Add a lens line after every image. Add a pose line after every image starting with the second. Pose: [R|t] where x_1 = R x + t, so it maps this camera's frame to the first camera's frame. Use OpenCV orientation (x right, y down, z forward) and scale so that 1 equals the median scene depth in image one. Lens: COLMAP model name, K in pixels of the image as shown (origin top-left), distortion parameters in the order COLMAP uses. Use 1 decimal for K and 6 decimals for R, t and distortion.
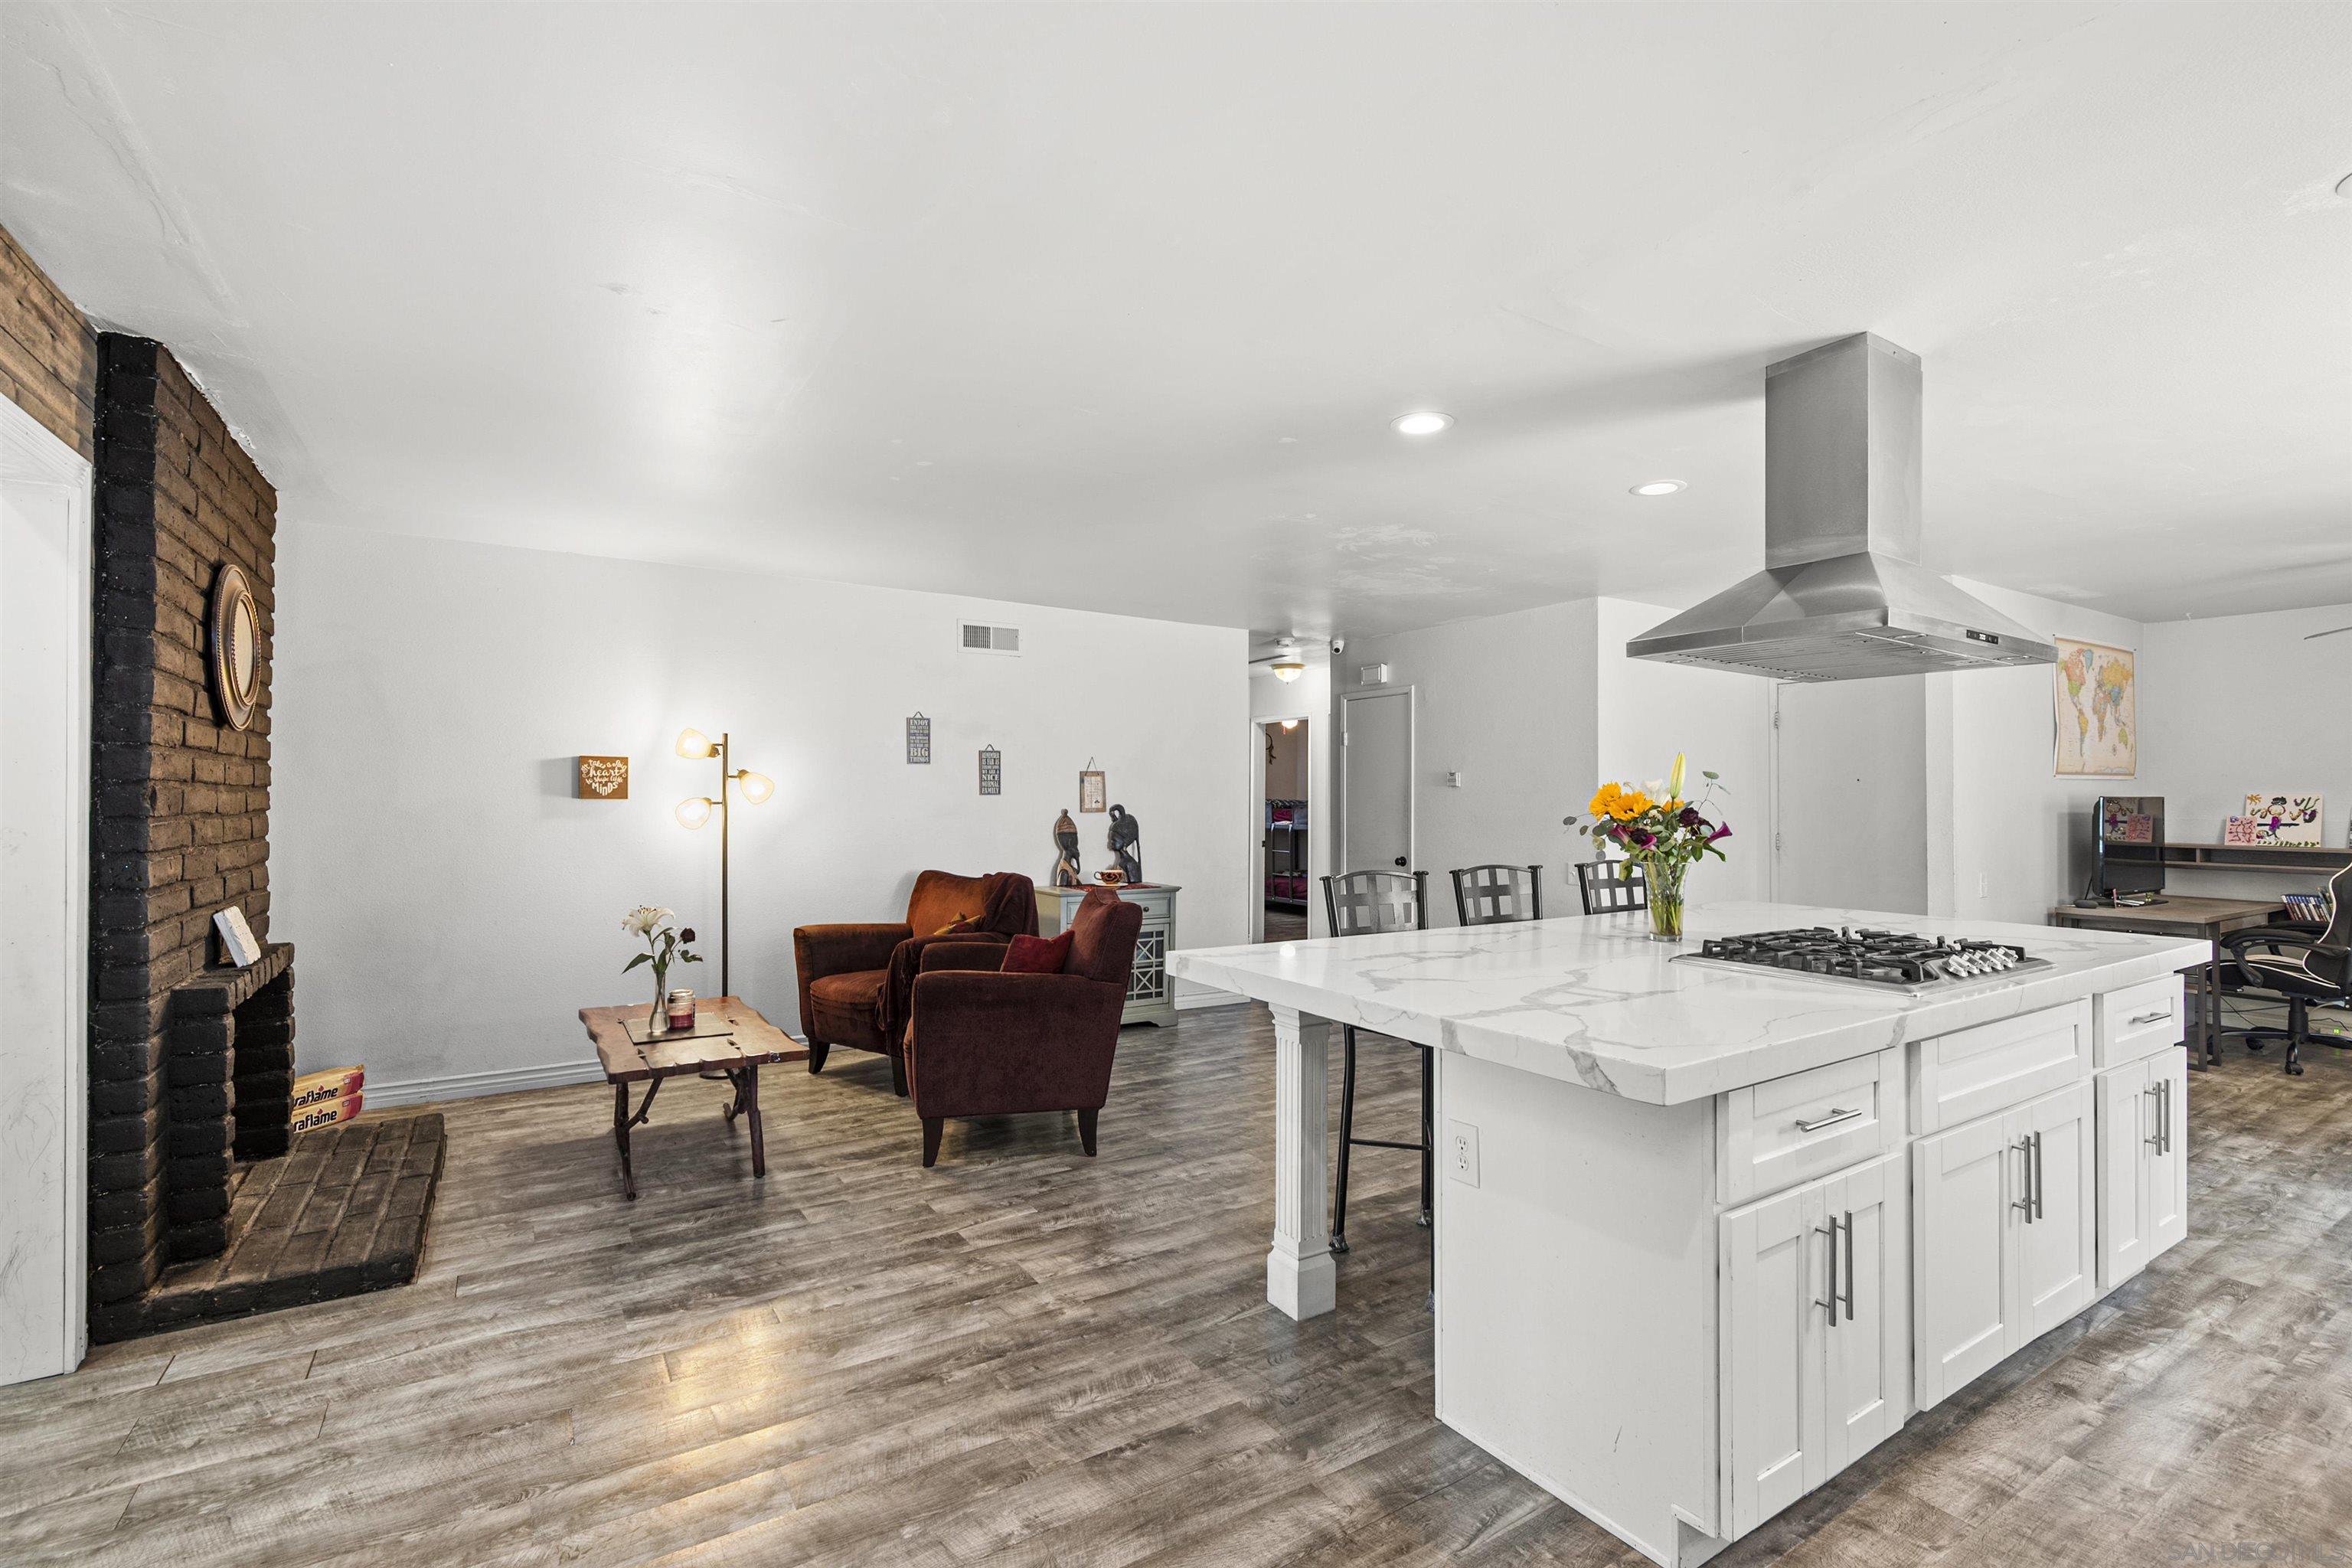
lens RADIAL K [[1049.6, 0, 1174.3], [0, 1049.6, 786.7], [0, 0, 1]] dist [0.000306, 0.000436]
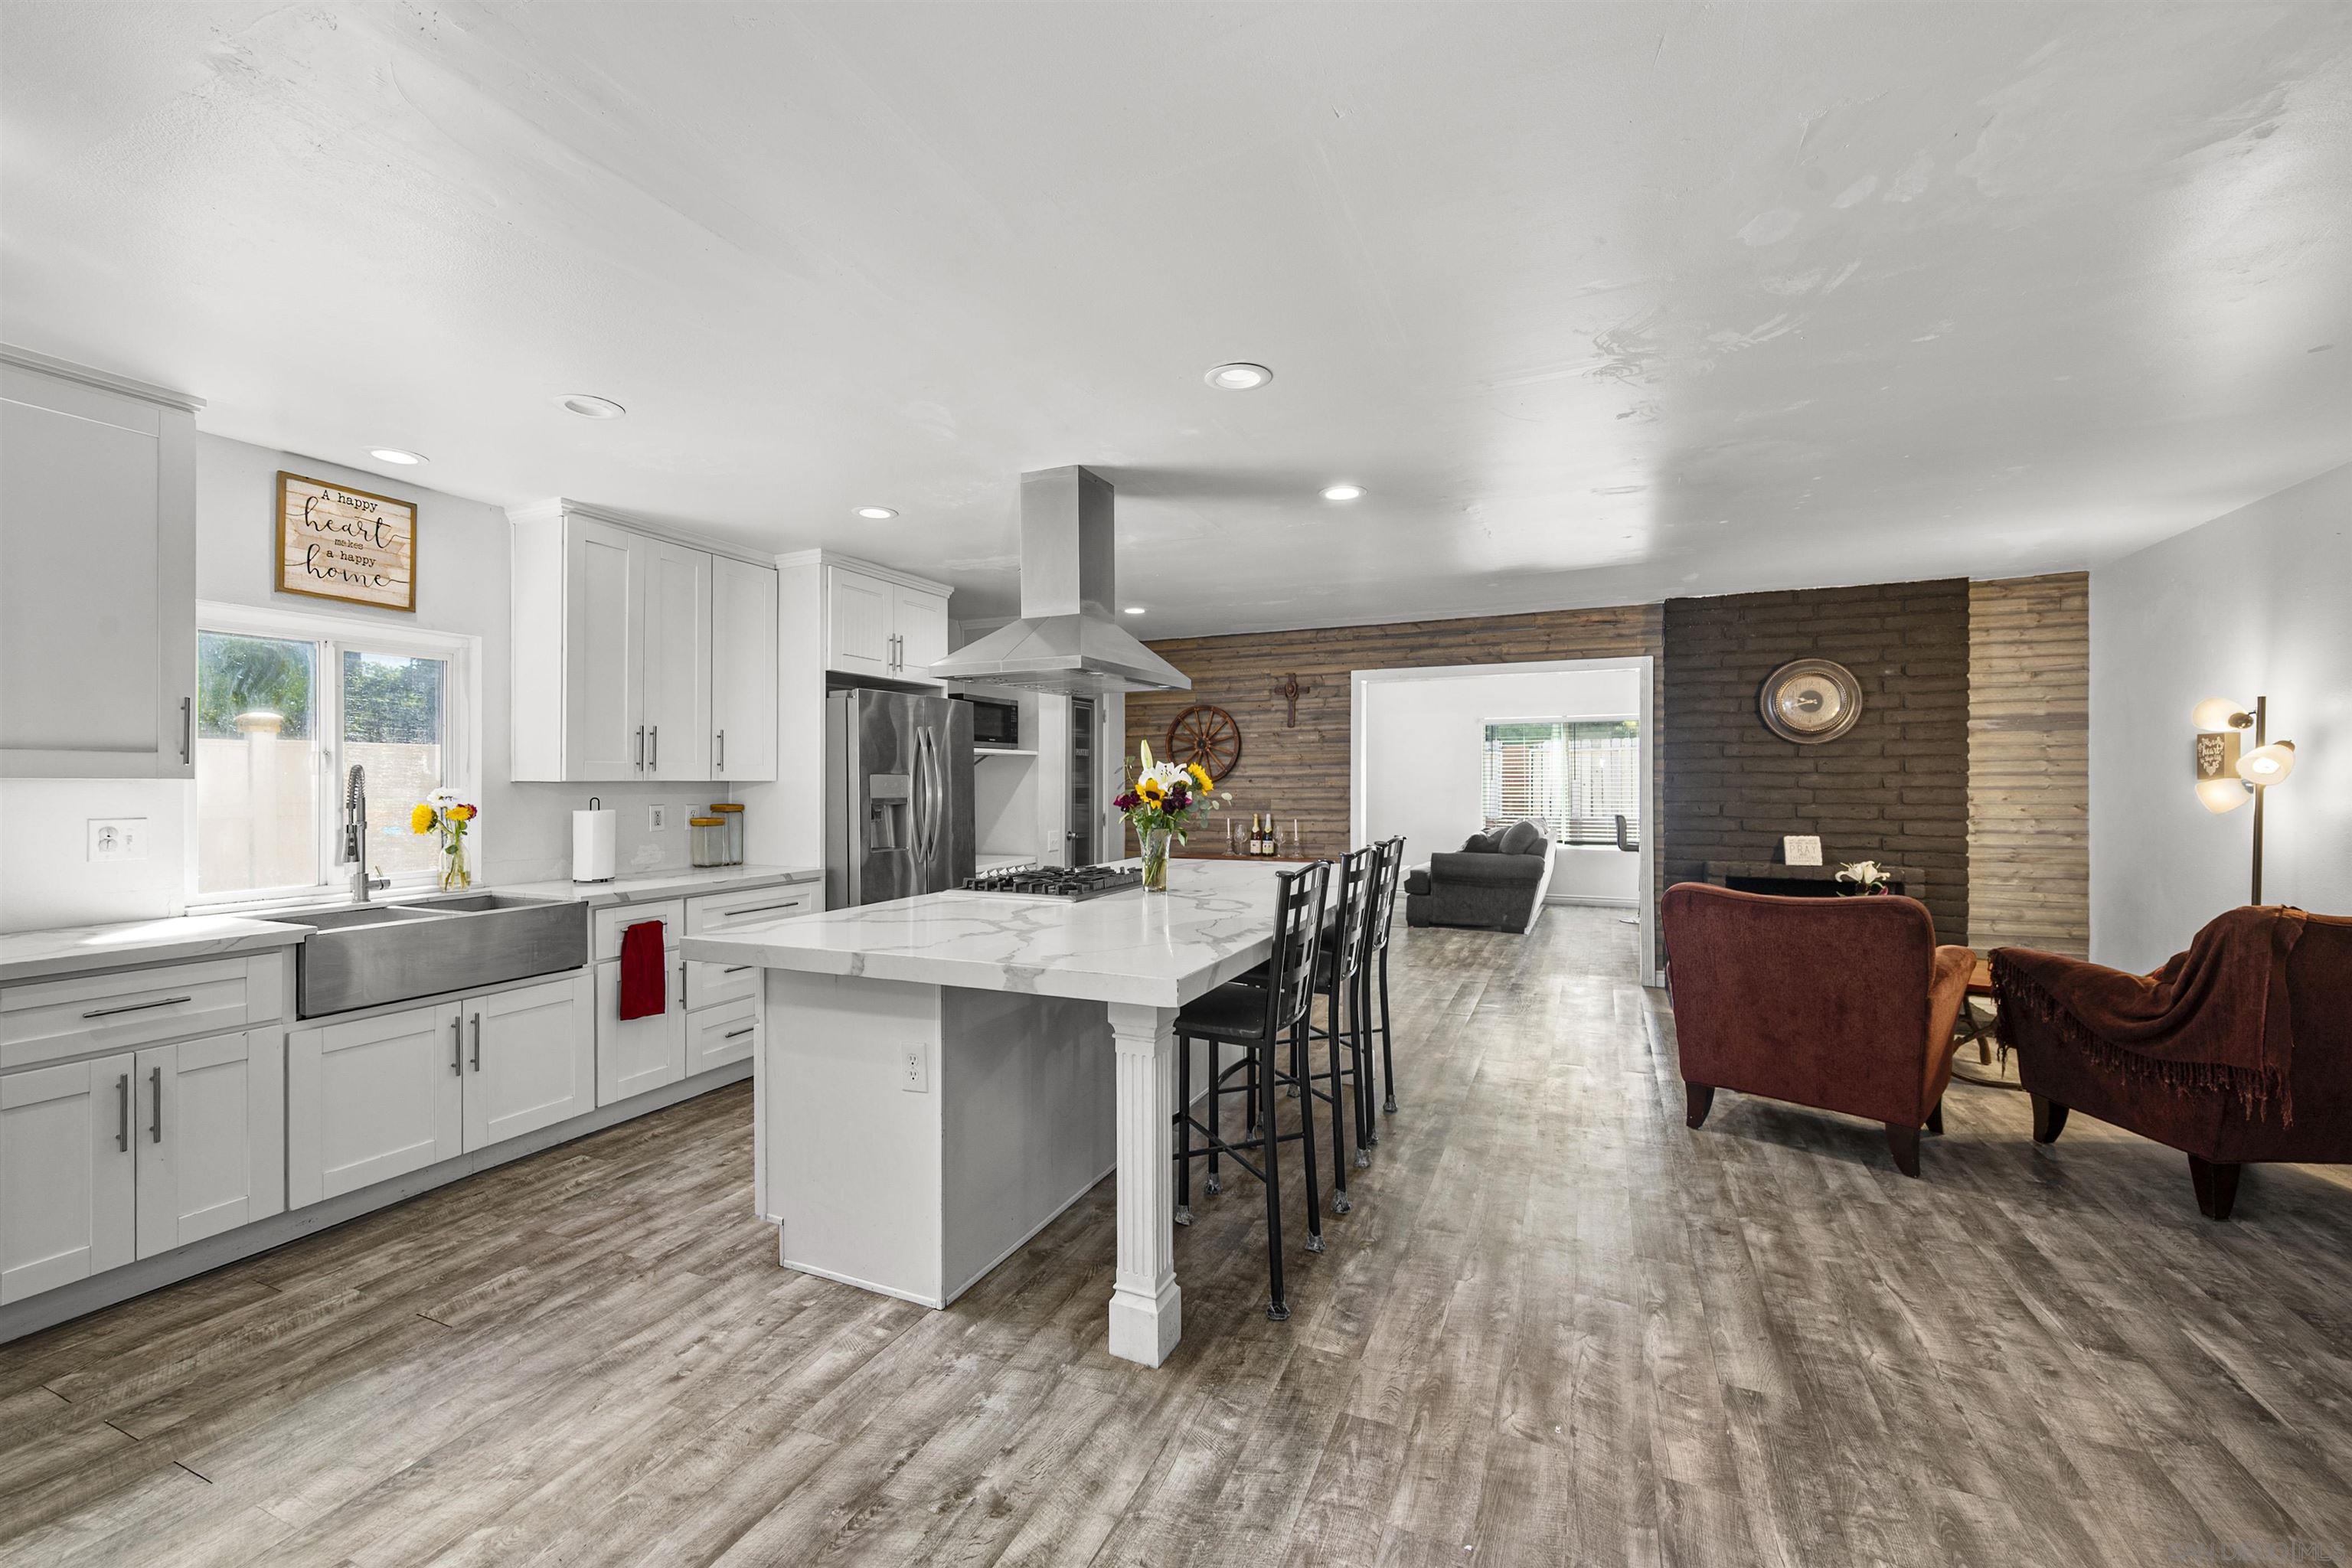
lens RADIAL K [[939.4, 0, 1170.2], [0, 939.4, 784.9], [0, 0, 1]] dist [-0.000637, -0.000096]
pose [[-0.834178, 0.001018, -0.551494, 0.686208], [0.005797, 0.999959, -0.006923, 0.017125], [0.551464, -0.008972, -0.834150, 1.198756]]
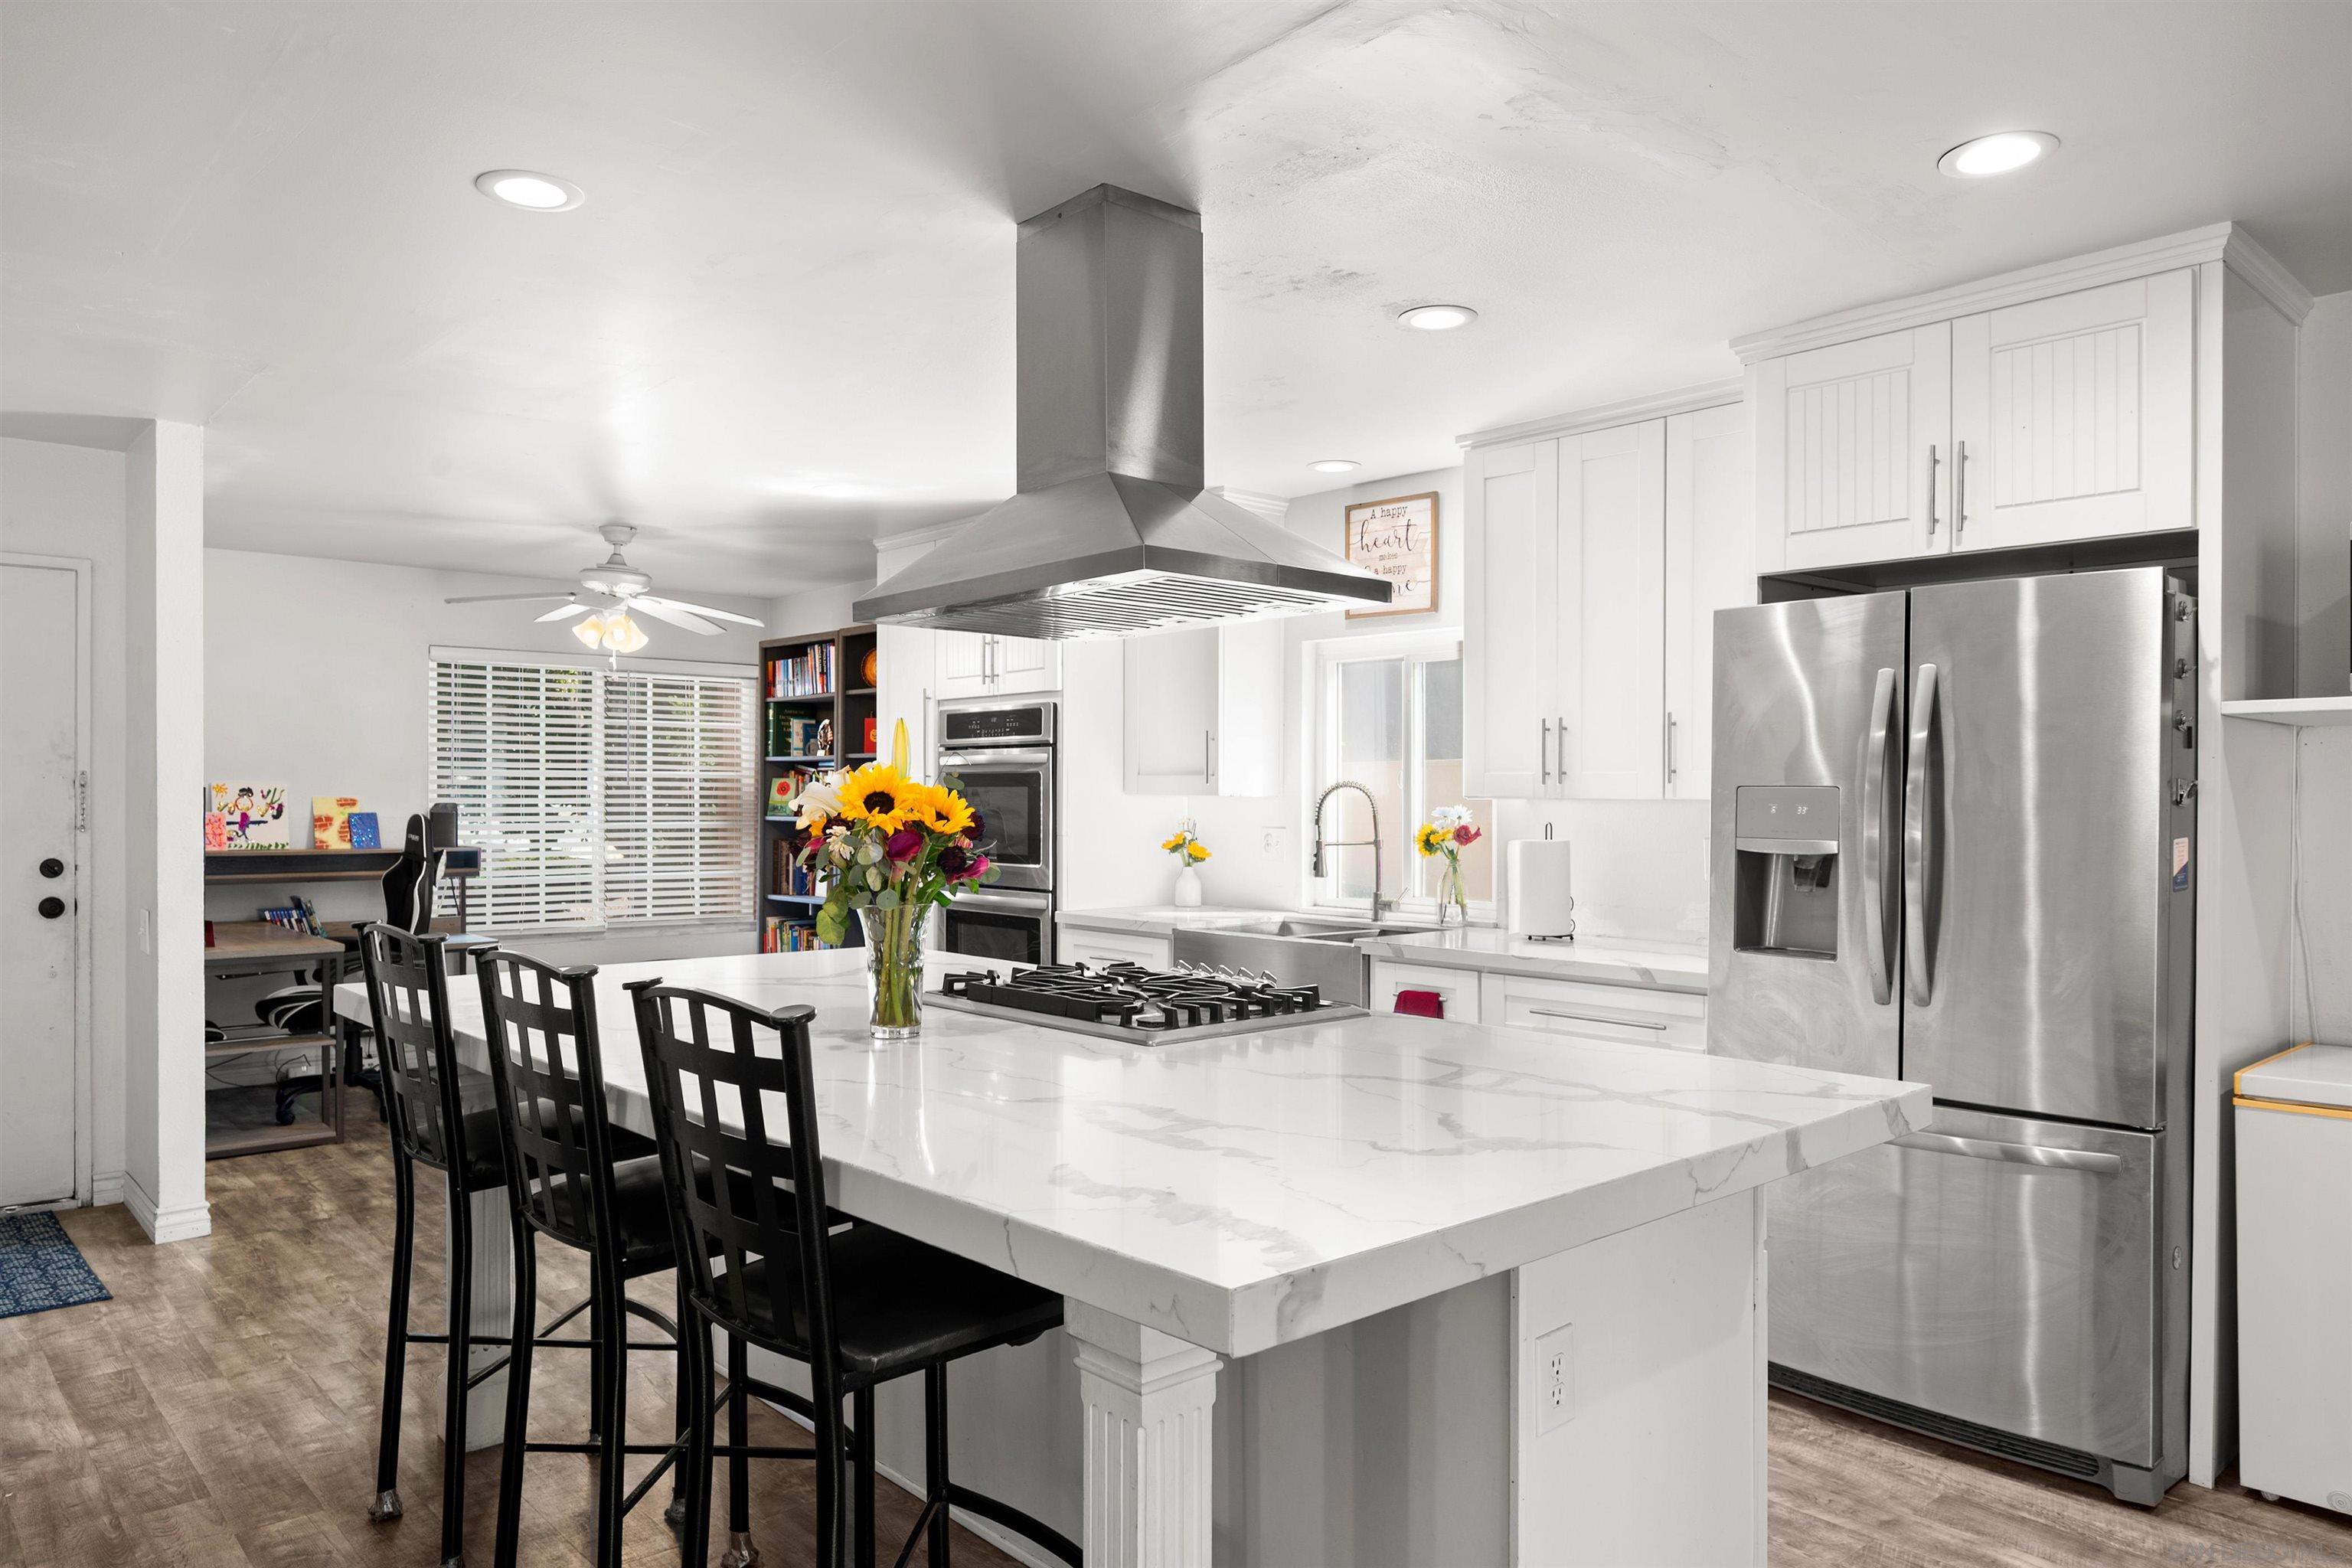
lens RADIAL K [[1547.8, 0, 1179.7], [0, 1547.8, 792.3], [0, 0, 1]] dist [-0.002596, -0.000924]
pose [[-0.163960, -0.001913, 0.986465, -0.263253], [-0.014506, 0.999895, -0.000472, 0.004643], [-0.986360, -0.014387, -0.163971, 0.623626]]
